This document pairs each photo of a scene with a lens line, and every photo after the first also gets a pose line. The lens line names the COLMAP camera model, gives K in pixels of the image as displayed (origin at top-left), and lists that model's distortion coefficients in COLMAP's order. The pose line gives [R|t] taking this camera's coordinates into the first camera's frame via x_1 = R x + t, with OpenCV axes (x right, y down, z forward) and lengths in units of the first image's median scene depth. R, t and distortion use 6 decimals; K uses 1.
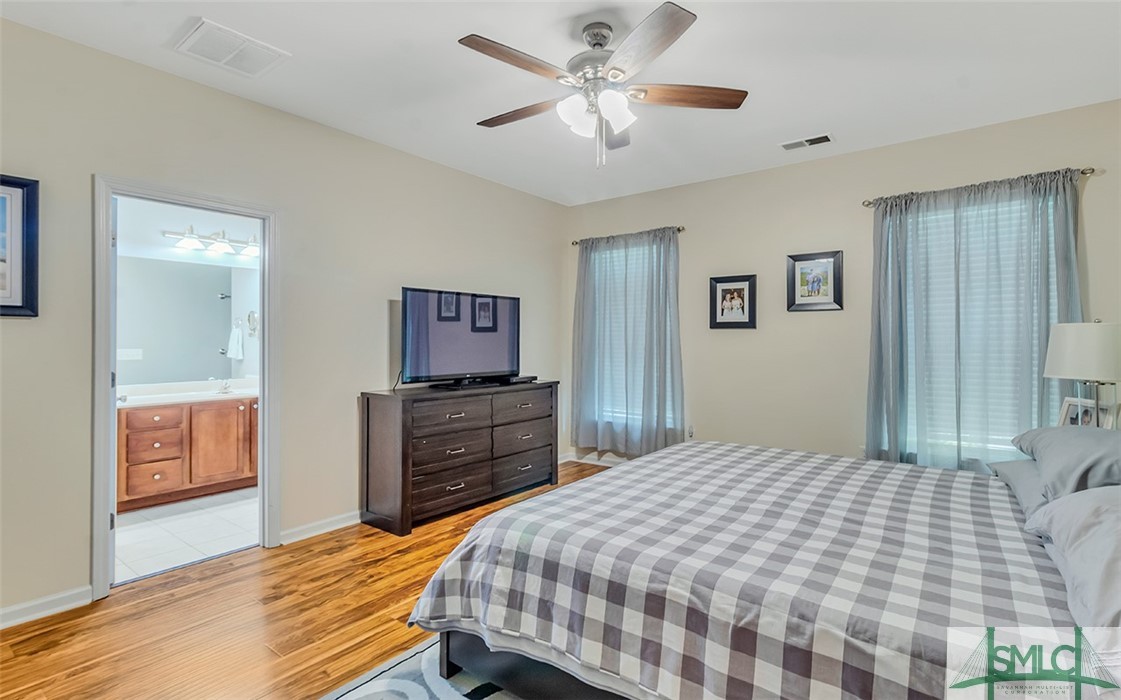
lens RADIAL K [[537.2, 0, 559.7], [0, 537.2, 343.2], [0, 0, 1]] dist [0.002619, 0.001466]
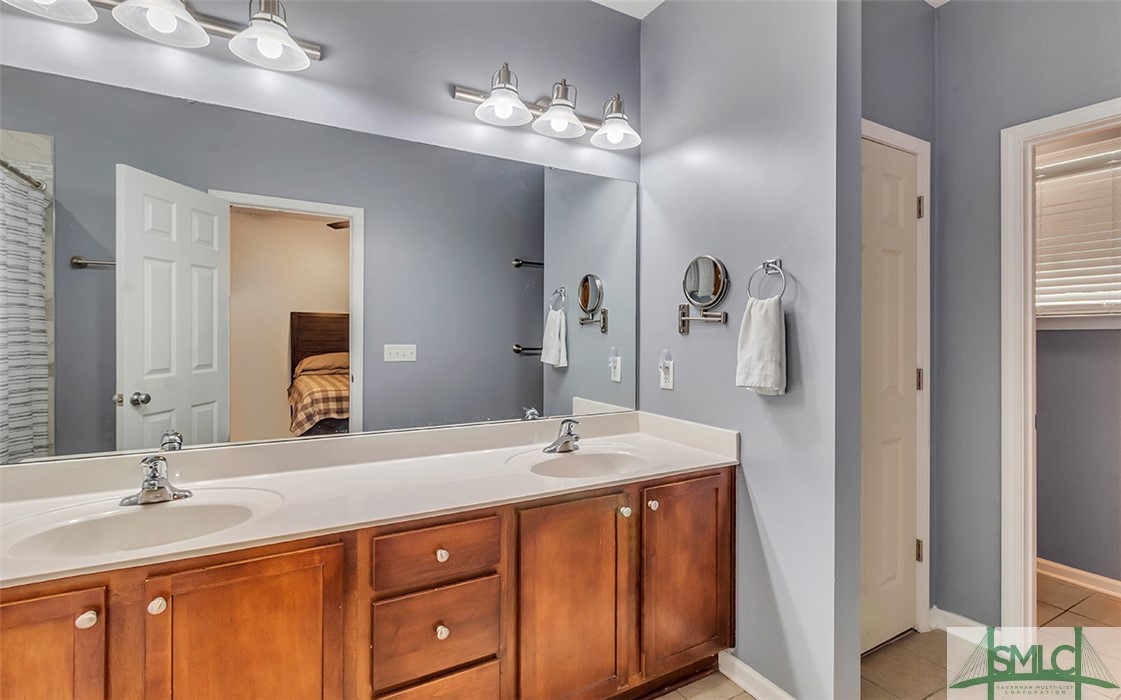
lens RADIAL K [[537.2, 0, 564.2], [0, 537.2, 353.5], [0, 0, 1]] dist [0.002619, 0.001466]
pose [[0.922391, 0.023346, -0.385551, -0.513340], [-0.011509, 0.999390, 0.032983, -0.001747], [0.386085, -0.025986, 0.922097, 0.671589]]
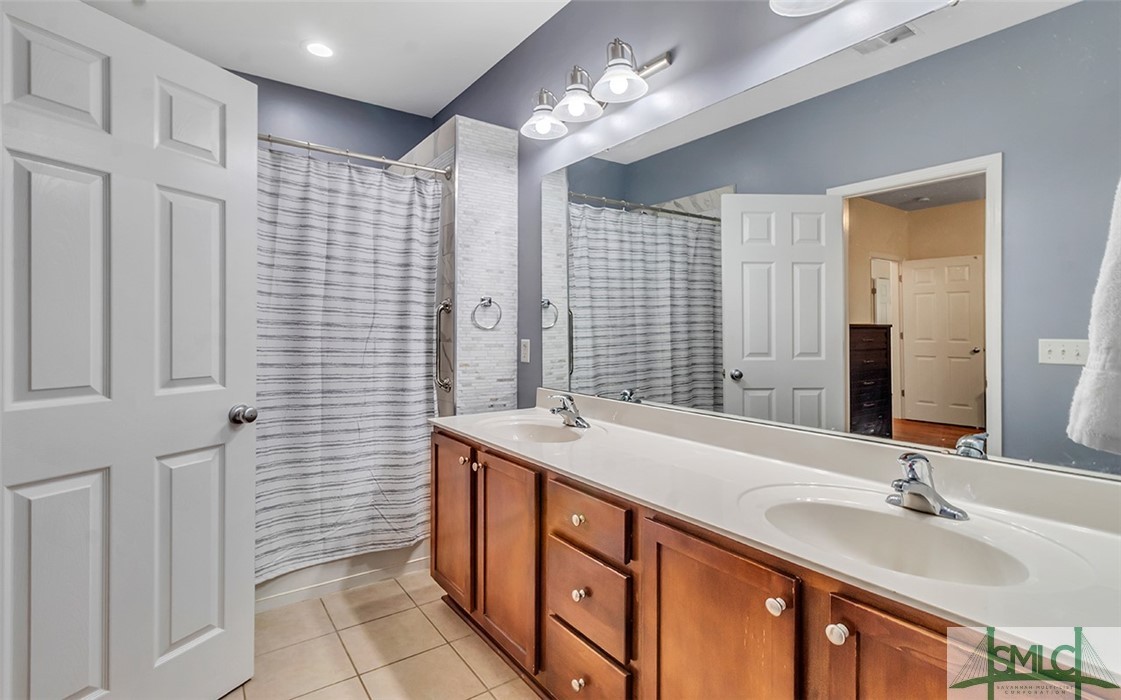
lens RADIAL K [[537.2, 0, 558.6], [0, 537.2, 343.1], [0, 0, 1]] dist [0.002619, 0.001466]
pose [[-0.296155, 0.022329, -0.954879, -0.381960], [-0.014458, 0.999507, 0.027856, 0.011617], [0.955030, 0.022055, -0.295686, 1.024883]]
